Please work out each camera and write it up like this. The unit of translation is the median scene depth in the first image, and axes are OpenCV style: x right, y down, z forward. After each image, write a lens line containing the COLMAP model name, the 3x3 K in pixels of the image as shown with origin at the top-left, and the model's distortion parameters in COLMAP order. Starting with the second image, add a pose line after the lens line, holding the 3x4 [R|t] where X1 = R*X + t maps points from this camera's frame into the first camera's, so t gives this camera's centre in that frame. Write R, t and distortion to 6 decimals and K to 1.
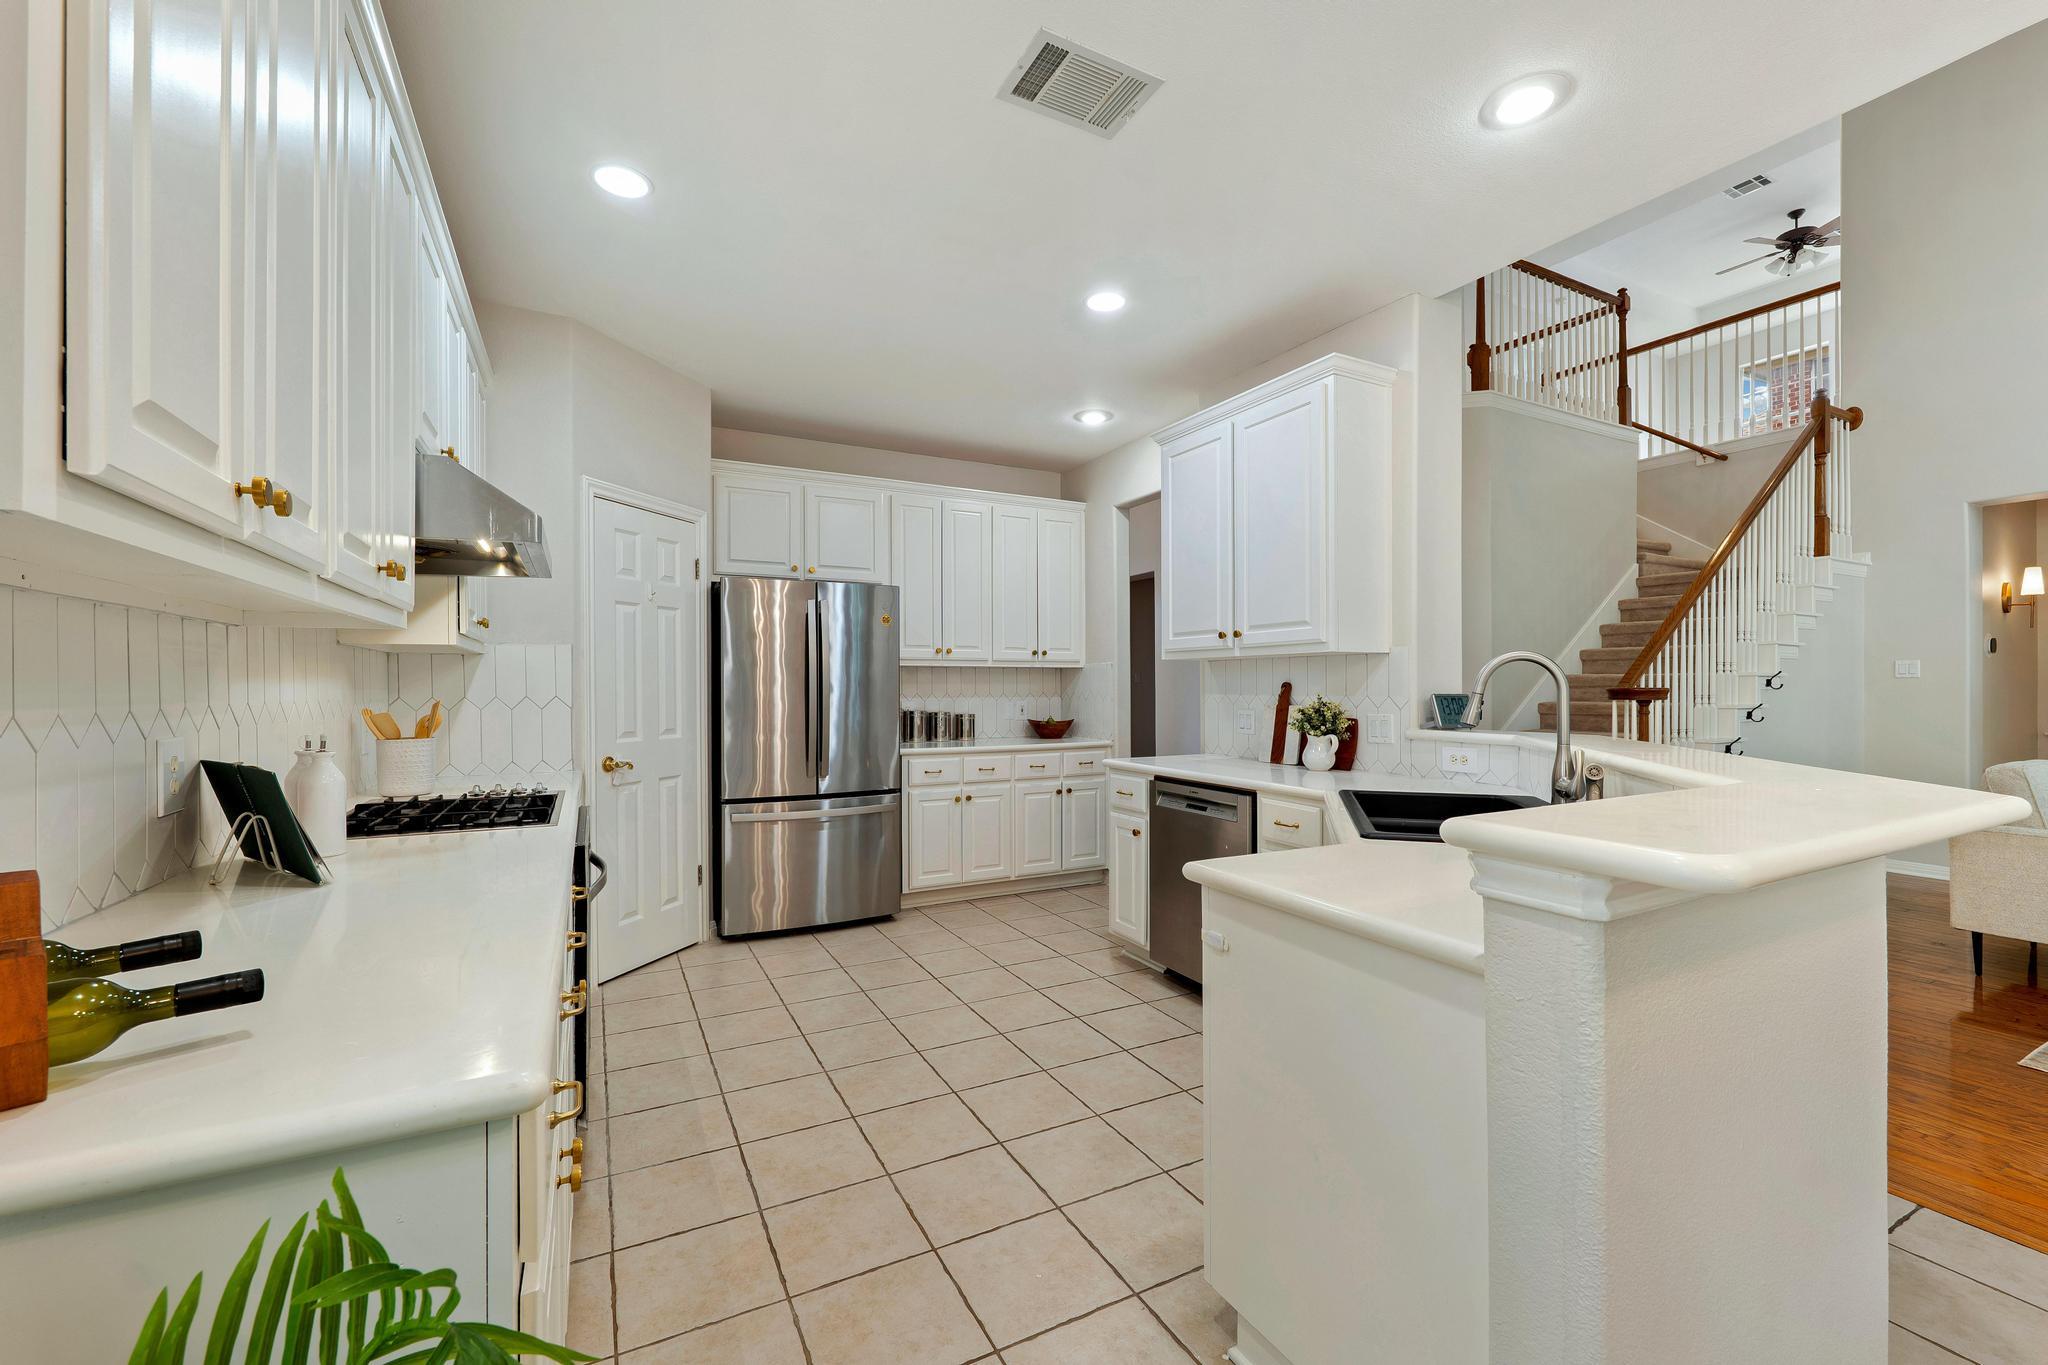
lens RADIAL K [[829.2, 0, 1031.5], [0, 829.2, 680.7], [0, 0, 1]] dist [-0.002289, -0.000495]
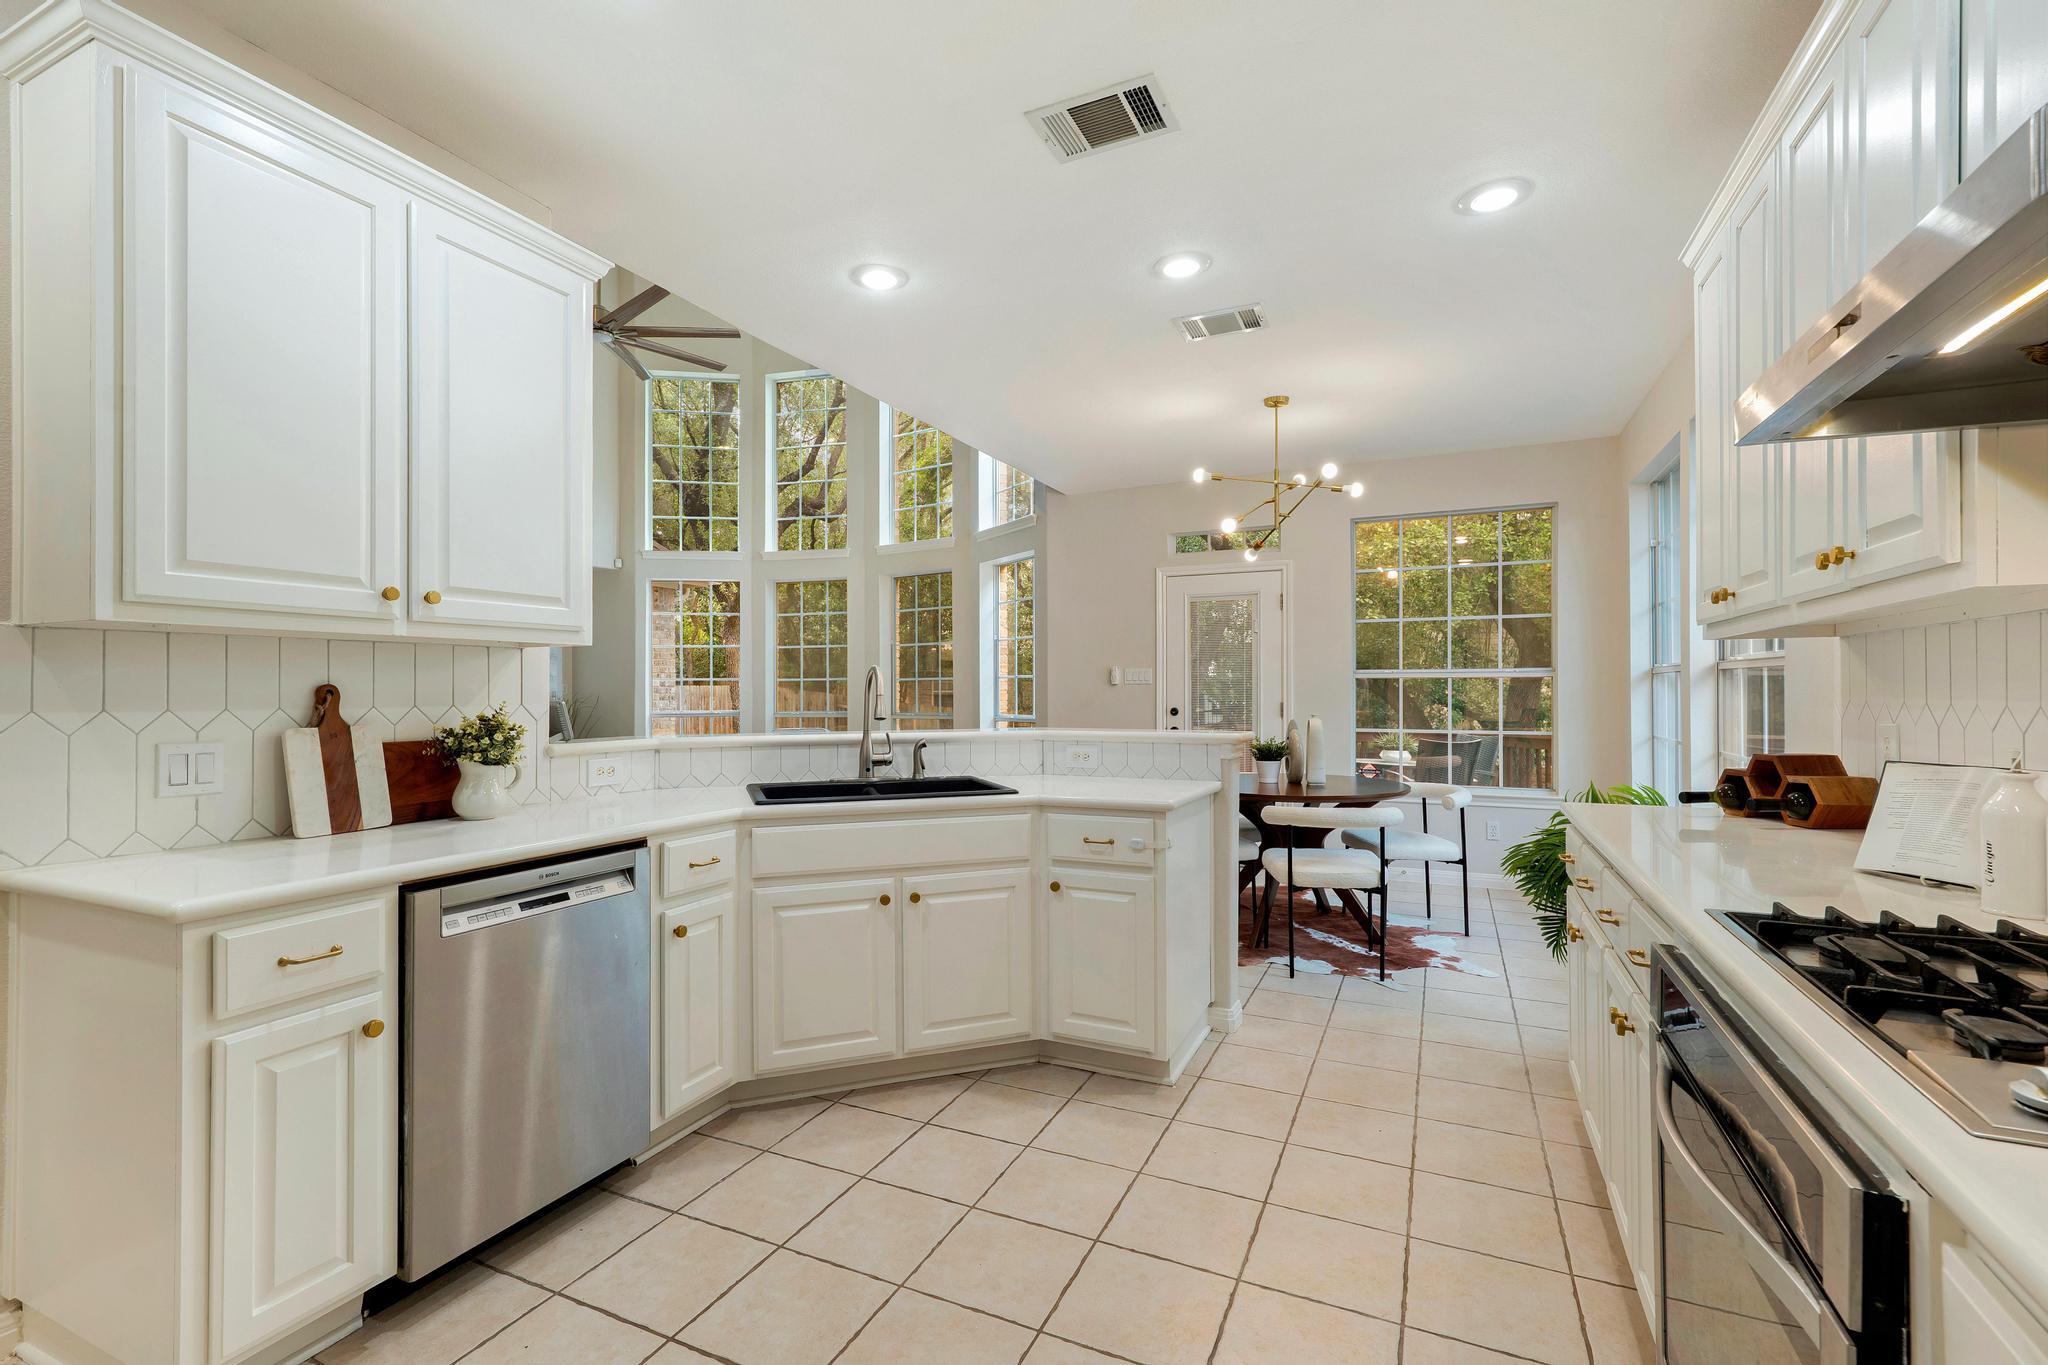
lens RADIAL K [[910.1, 0, 1012.0], [0, 910.1, 689.1], [0, 0, 1]] dist [0.007060, -0.000960]
pose [[-0.589963, 0.005880, 0.807409, -0.459527], [0.005954, 0.999978, -0.002932, 0.008878], [-0.807408, 0.003078, -0.589985, 1.017683]]
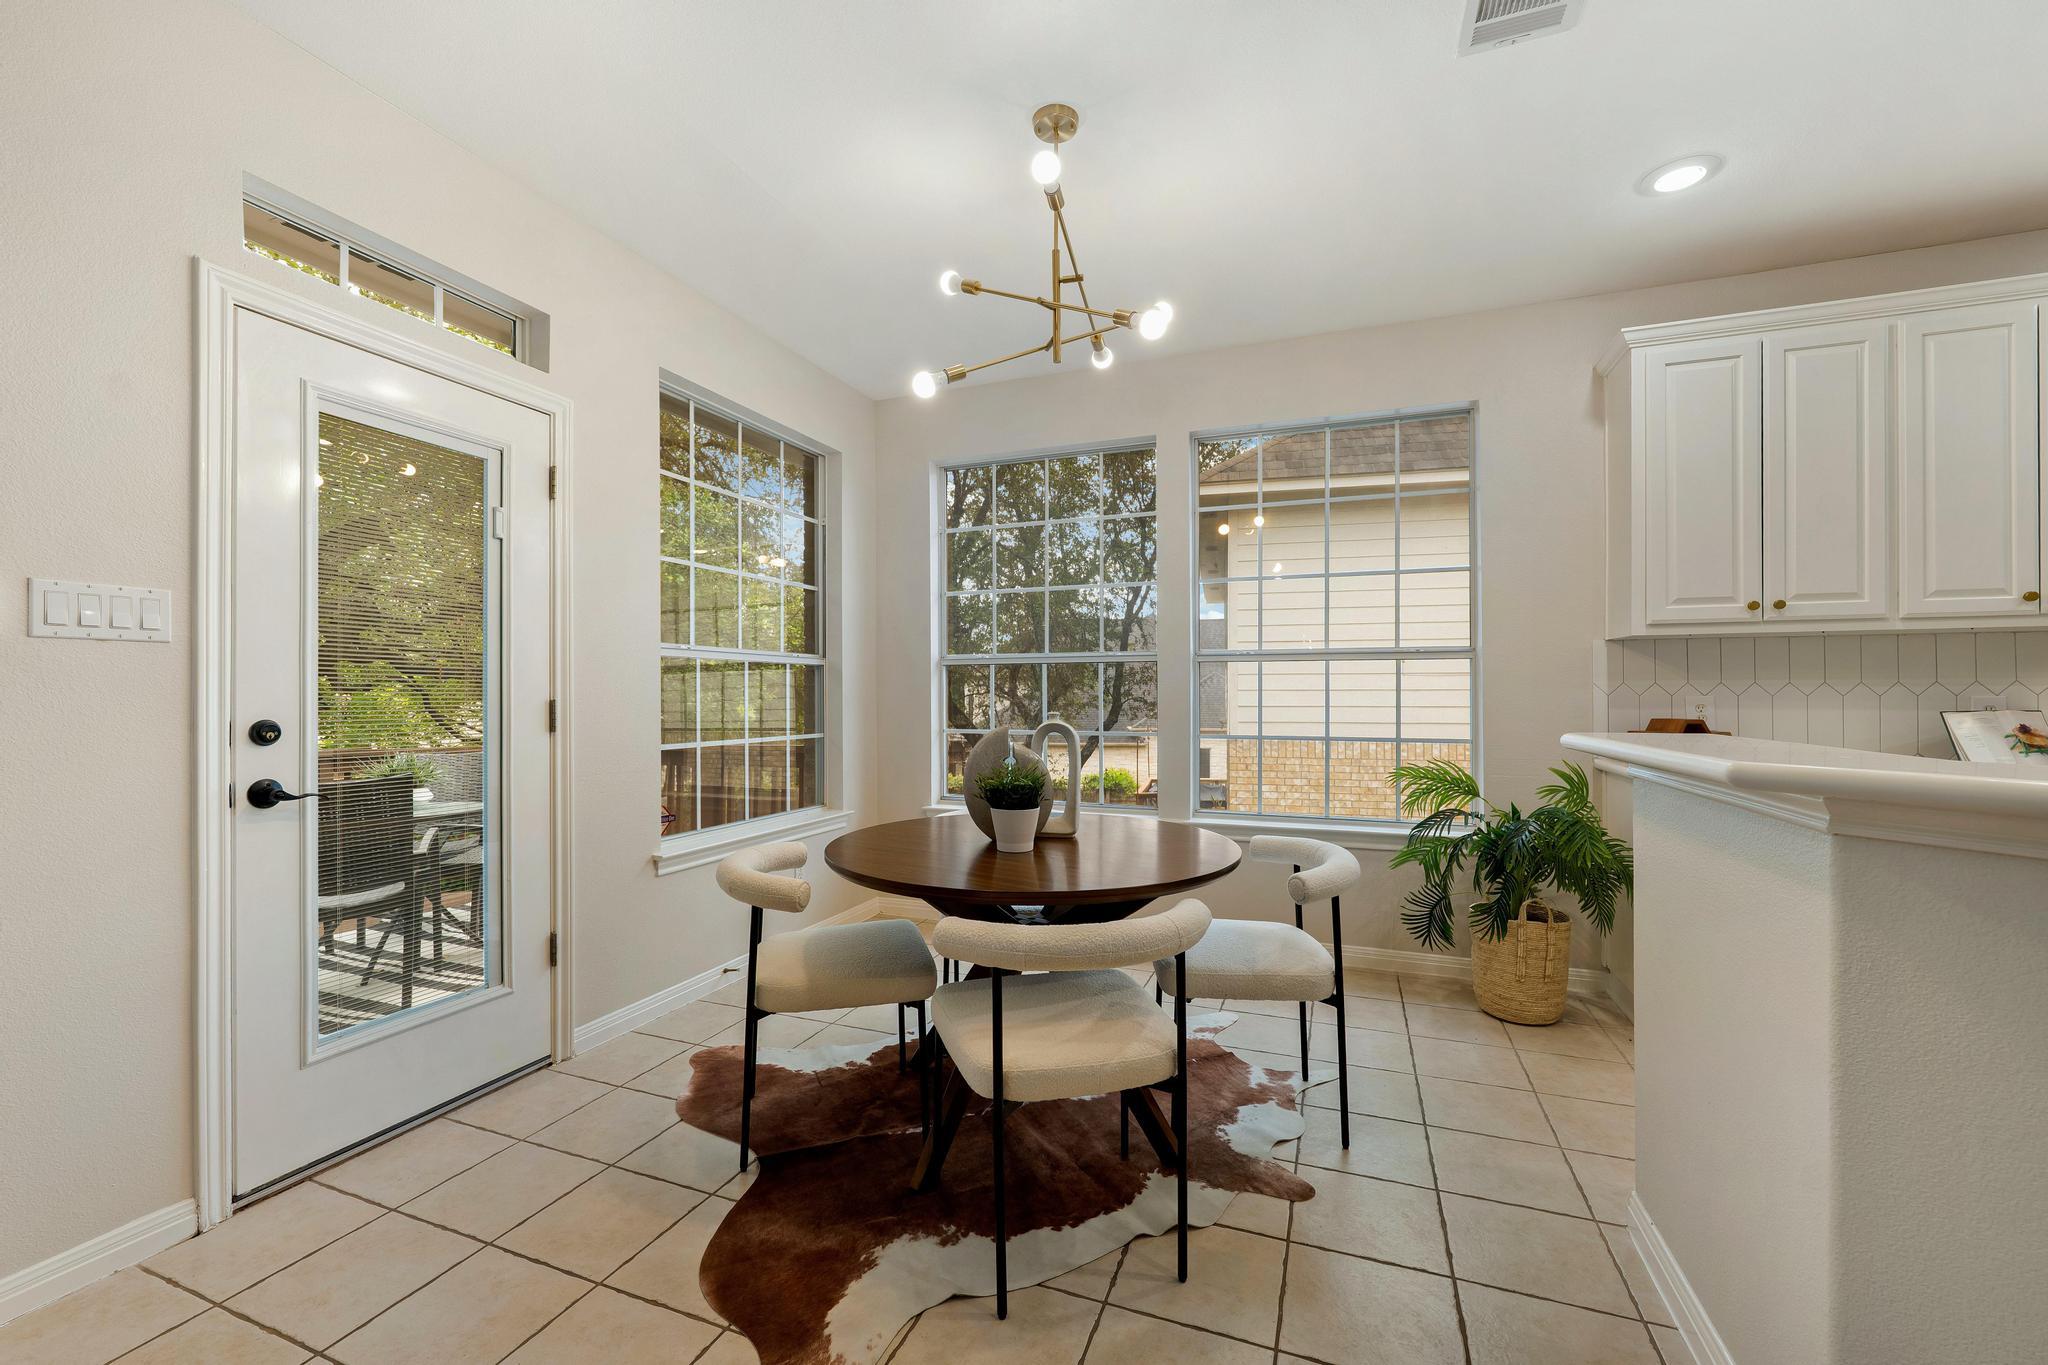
lens RADIAL K [[829.2, 0, 1012.3], [0, 829.2, 686.9], [0, 0, 1]] dist [-0.002289, -0.000495]
pose [[-0.757823, 0.000342, -0.652460, 0.792986], [0.001700, 0.999998, -0.001450, 0.023169], [0.652458, -0.002208, -0.757822, 0.400240]]
